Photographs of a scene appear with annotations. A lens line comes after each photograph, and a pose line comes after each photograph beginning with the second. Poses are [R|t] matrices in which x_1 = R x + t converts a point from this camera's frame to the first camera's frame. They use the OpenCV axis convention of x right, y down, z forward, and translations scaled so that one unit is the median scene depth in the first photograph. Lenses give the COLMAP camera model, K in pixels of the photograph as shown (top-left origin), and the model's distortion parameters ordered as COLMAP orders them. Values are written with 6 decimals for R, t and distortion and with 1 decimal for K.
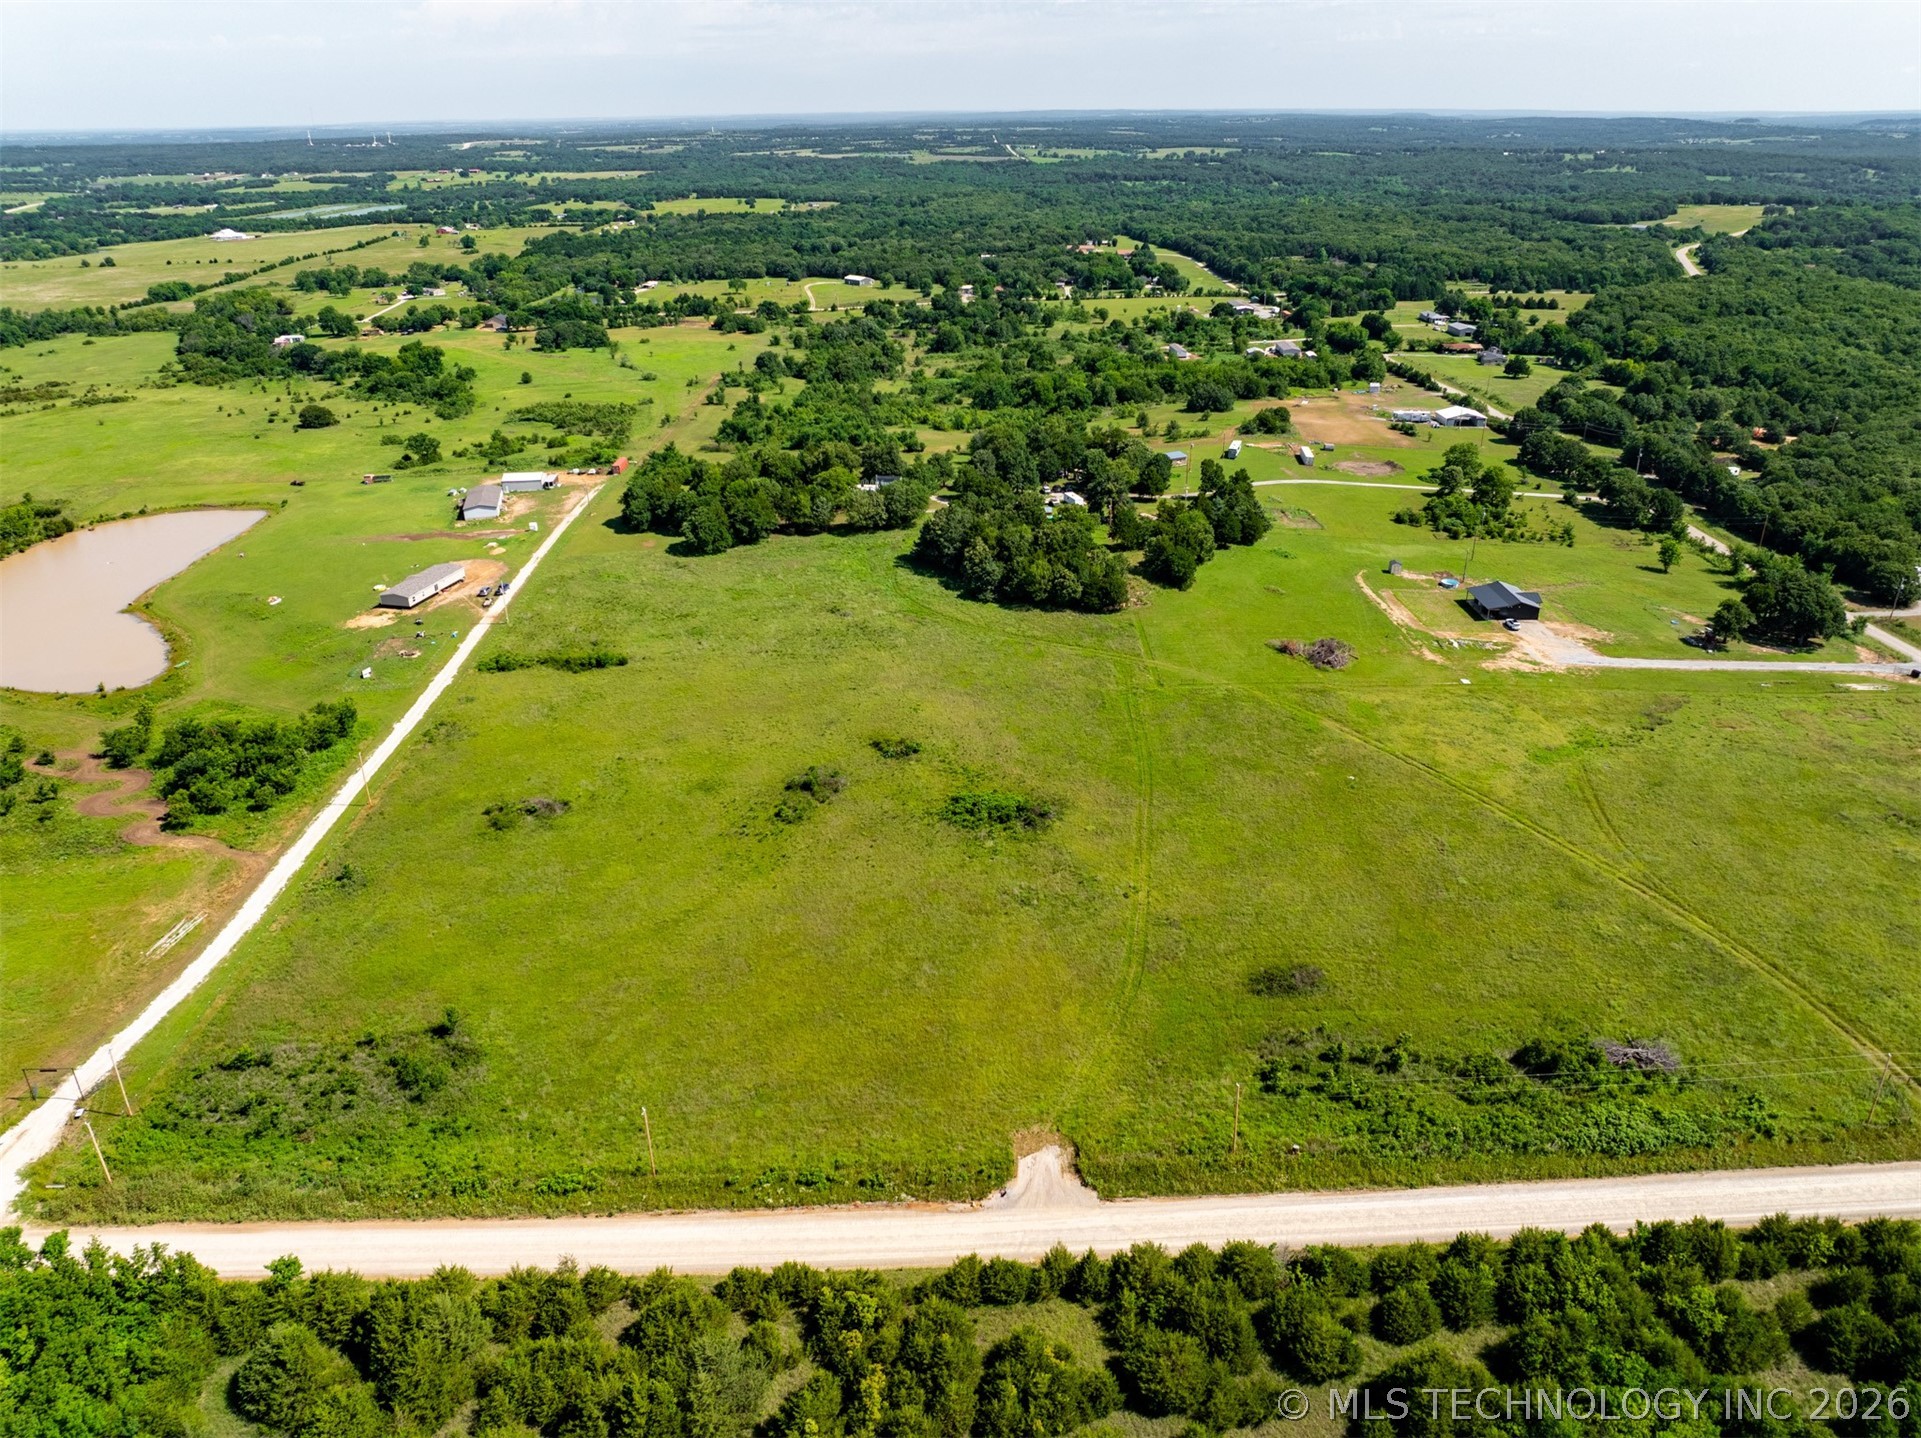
lens RADIAL K [[1362.3, 0, 960.5], [0, 1362.3, 719.0], [0, 0, 1]] dist [-0.046342, 0.005010]
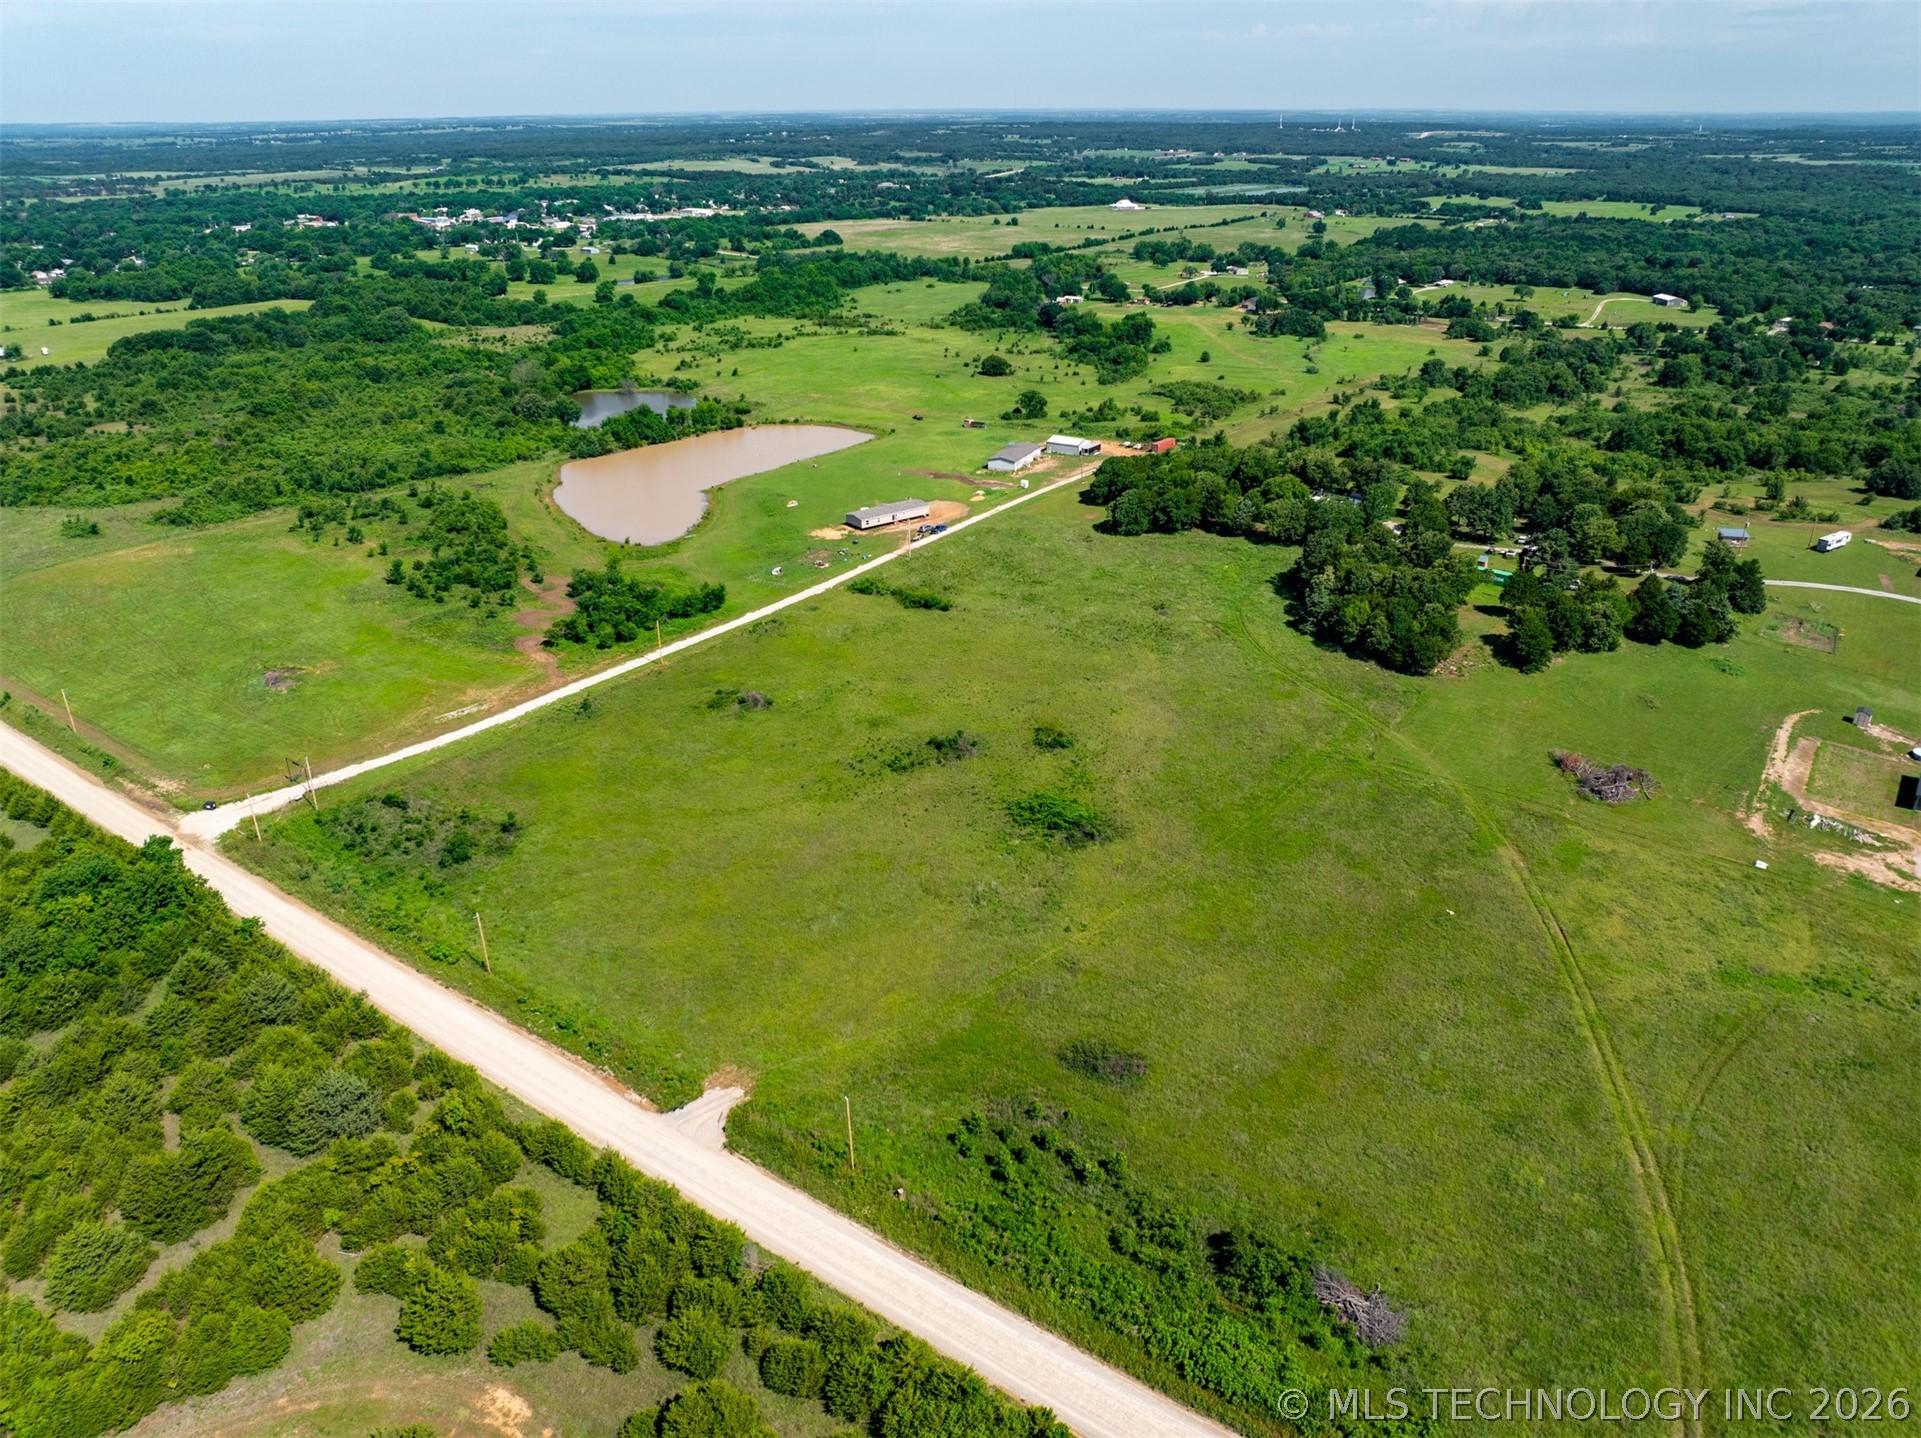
lens RADIAL K [[1362.3, 0, 960.5], [0, 1362.3, 719.0], [0, 0, 1]] dist [-0.046342, 0.005010]
pose [[0.785005, 0.258726, -0.562875, 0.362438], [-0.254868, 0.963035, 0.087211, -0.049463], [0.564632, 0.074998, 0.821928, 0.103243]]
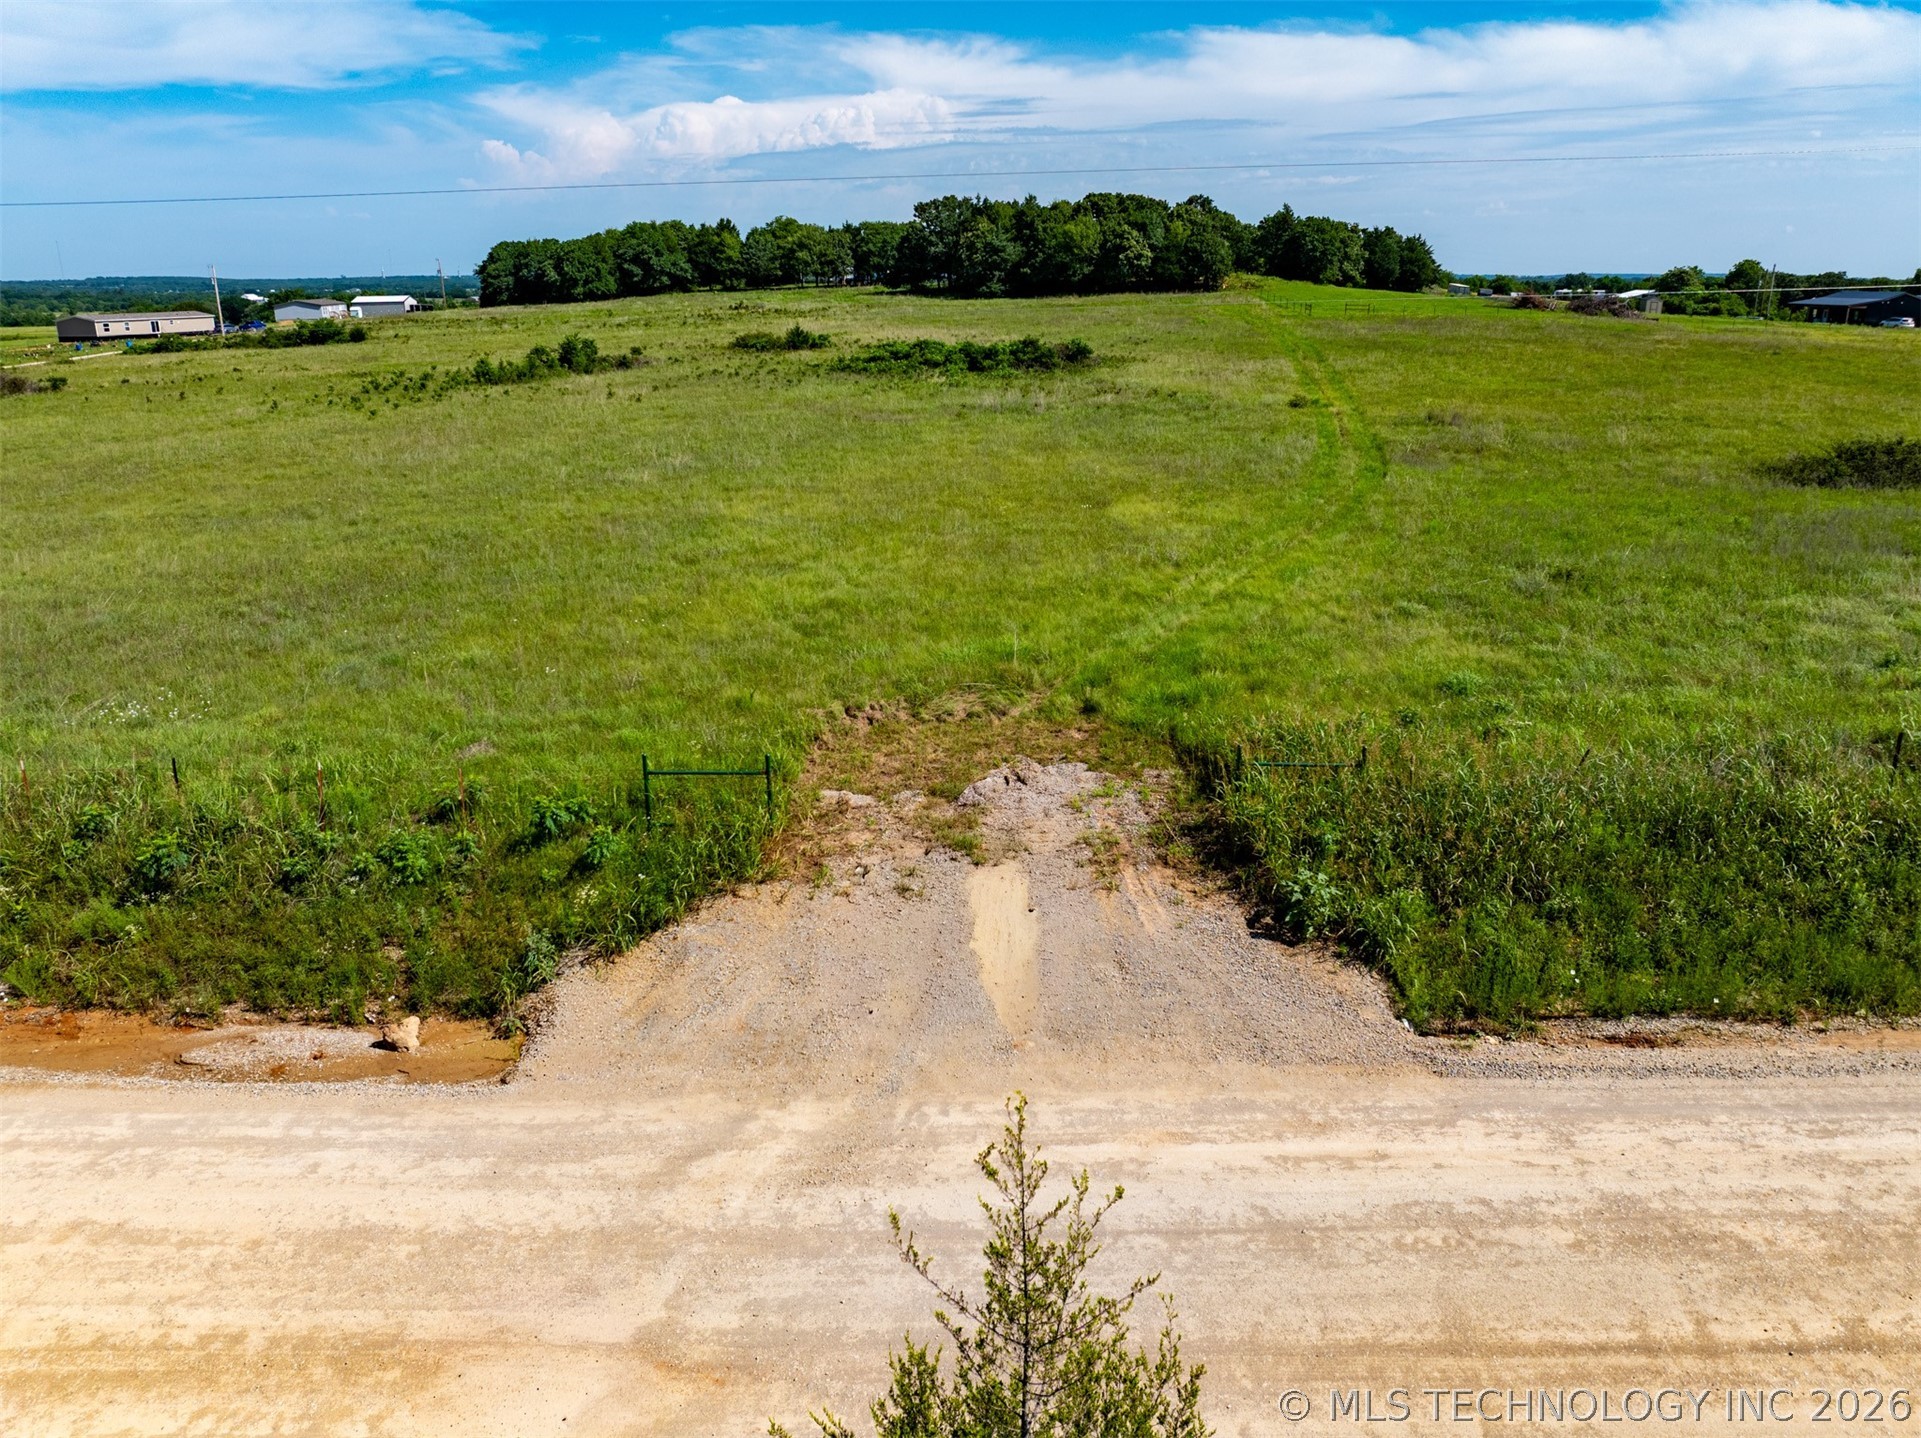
lens RADIAL K [[1362.3, 0, 960.5], [0, 1362.3, 719.0], [0, 0, 1]] dist [-0.046342, 0.005010]
pose [[0.999043, 0.009227, -0.042765, 0.031586], [-0.013951, 0.993664, -0.111522, 0.161598], [0.041465, 0.112012, 0.992841, 0.413059]]
